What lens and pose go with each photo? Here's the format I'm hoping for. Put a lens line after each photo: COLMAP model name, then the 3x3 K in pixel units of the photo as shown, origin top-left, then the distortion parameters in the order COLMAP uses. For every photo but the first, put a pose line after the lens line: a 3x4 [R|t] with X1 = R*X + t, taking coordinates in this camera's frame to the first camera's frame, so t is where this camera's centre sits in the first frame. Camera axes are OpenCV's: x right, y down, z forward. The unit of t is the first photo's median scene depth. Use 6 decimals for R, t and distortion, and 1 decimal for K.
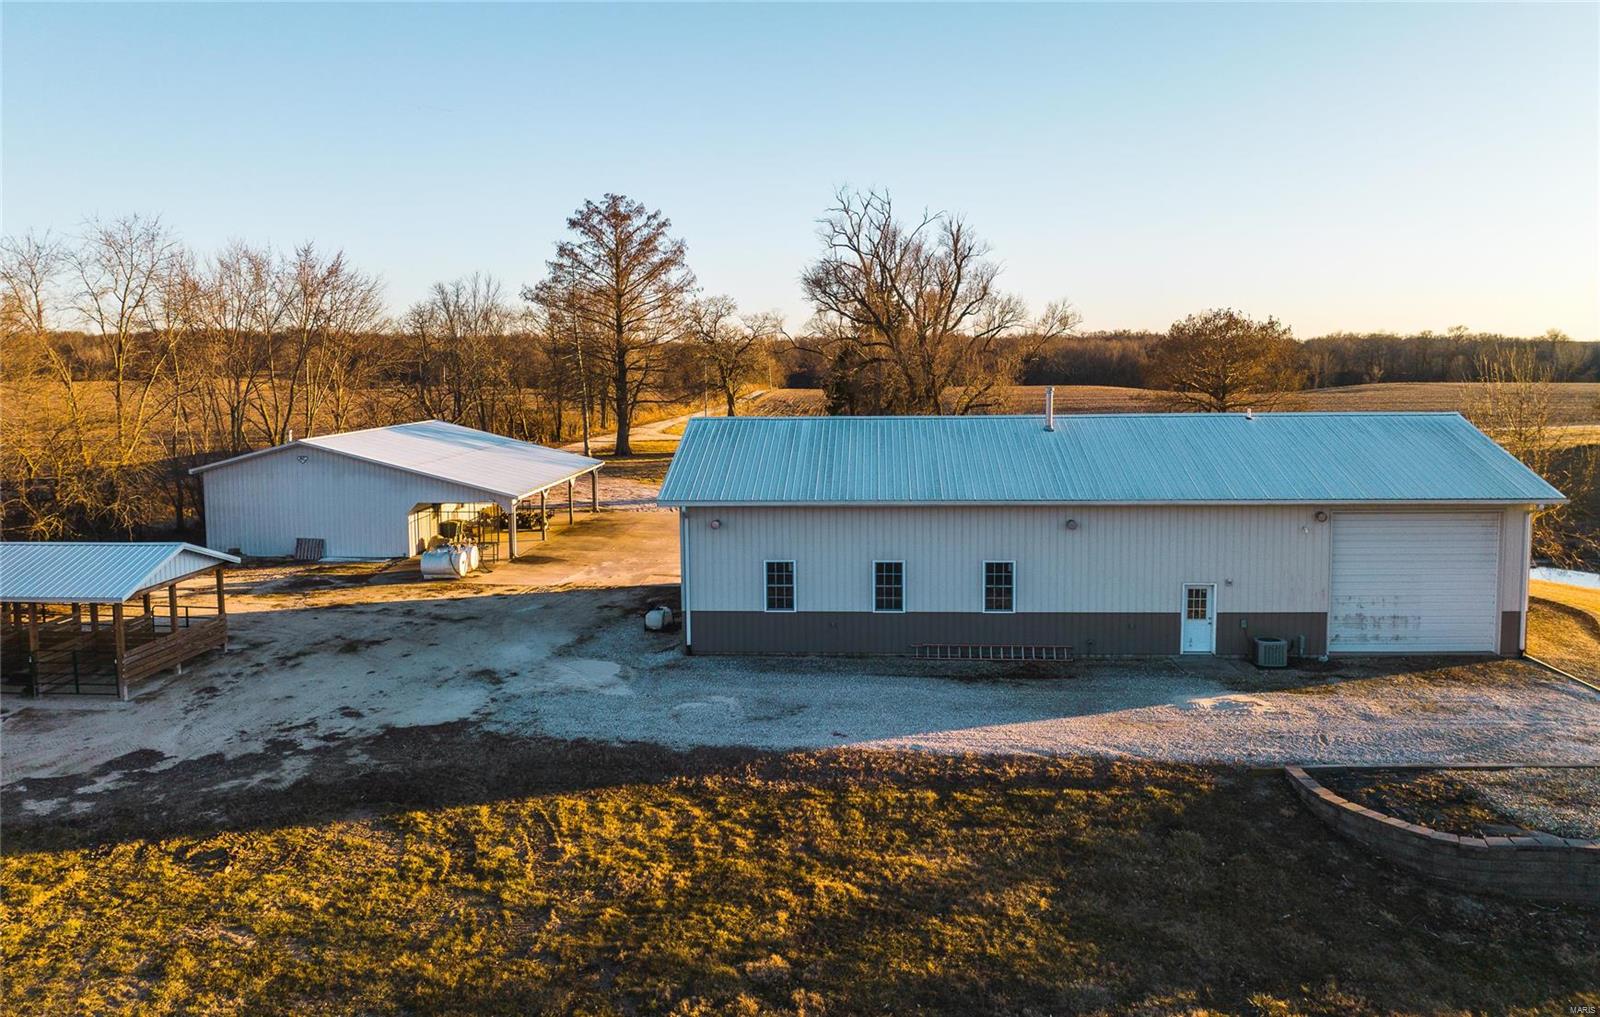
lens RADIAL K [[1101.2, 0, 798.7], [0, 1101.2, 480.4], [0, 0, 1]] dist [-0.031729, -0.005424]
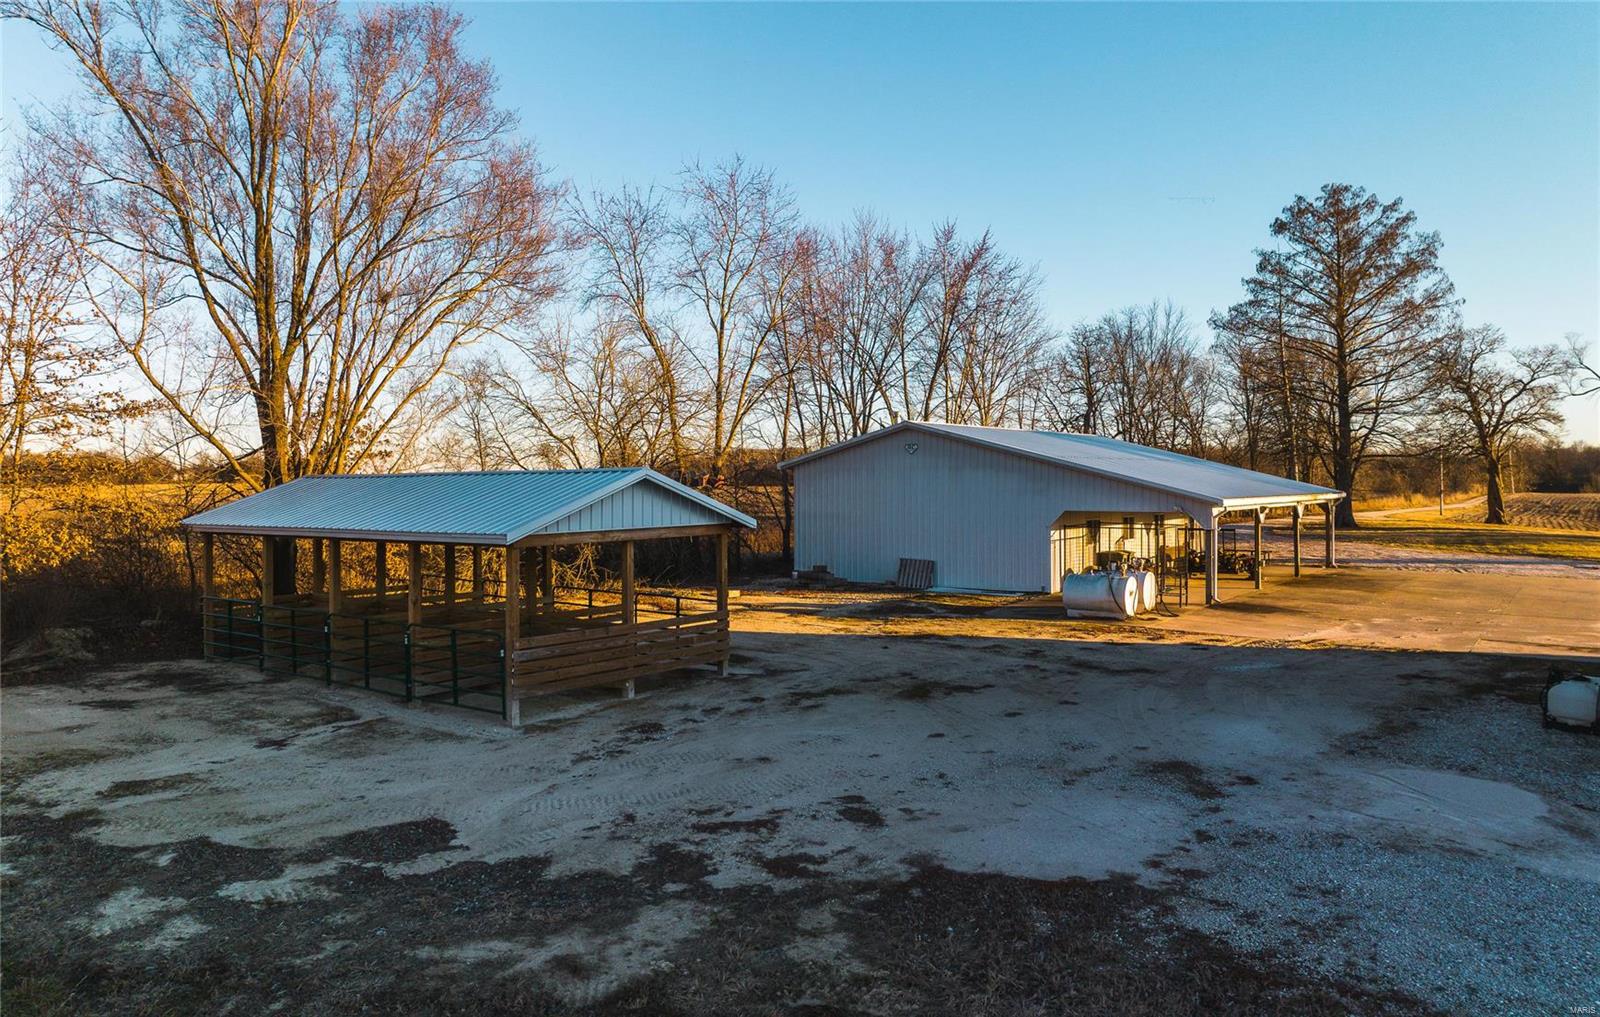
lens RADIAL K [[1101.2, 0, 798.7], [0, 1101.2, 480.4], [0, 0, 1]] dist [-0.031729, -0.005424]
pose [[0.830004, -0.006435, -0.557720, -0.132501], [-0.054187, 0.994273, -0.092113, 0.087163], [0.555118, 0.106675, 0.824902, 0.433462]]
